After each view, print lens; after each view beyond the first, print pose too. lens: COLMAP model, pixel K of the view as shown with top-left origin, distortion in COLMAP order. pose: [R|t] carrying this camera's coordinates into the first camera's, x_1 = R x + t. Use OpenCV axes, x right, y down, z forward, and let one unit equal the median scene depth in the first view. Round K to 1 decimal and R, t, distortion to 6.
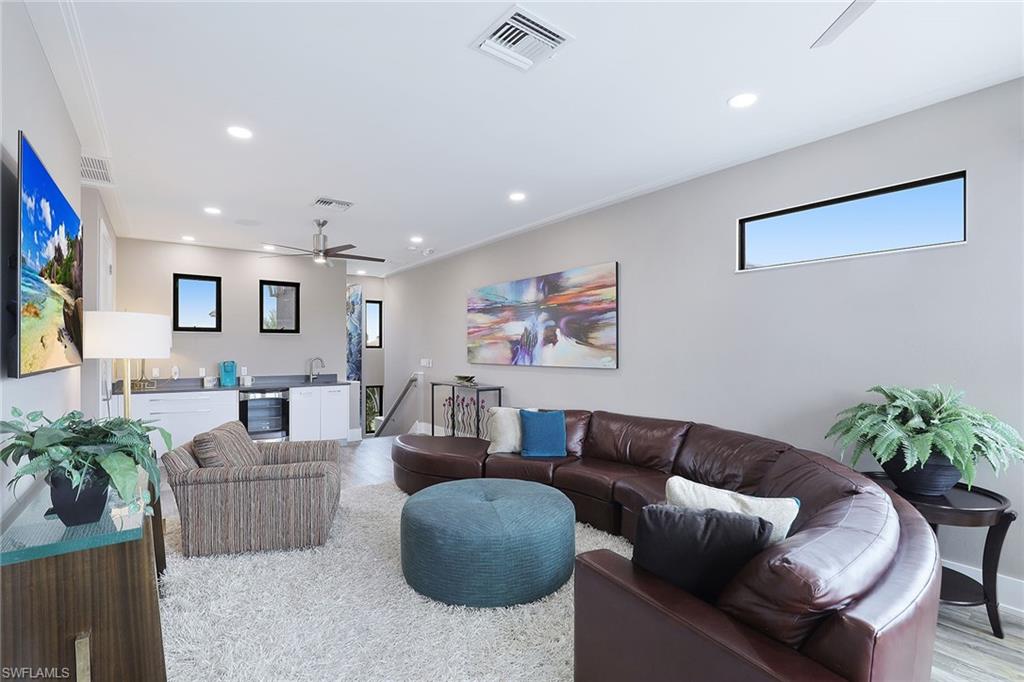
lens RADIAL K [[483.3, 0, 511.3], [0, 483.3, 348.0], [0, 0, 1]] dist [-0.025825, 0.003452]
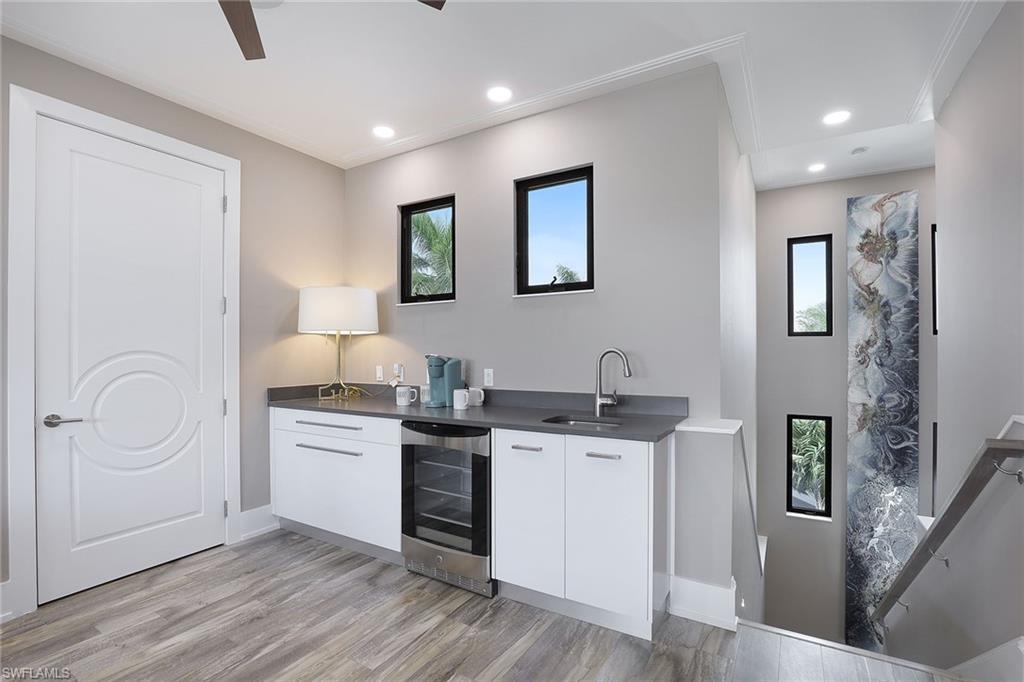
lens RADIAL K [[483.3, 0, 509.9], [0, 483.3, 347.5], [0, 0, 1]] dist [-0.025825, 0.003452]
pose [[0.394517, -0.011225, -0.918820, -0.063383], [0.005676, 0.999936, -0.009778, 0.014137], [0.918871, -0.001357, 0.394555, 0.498608]]
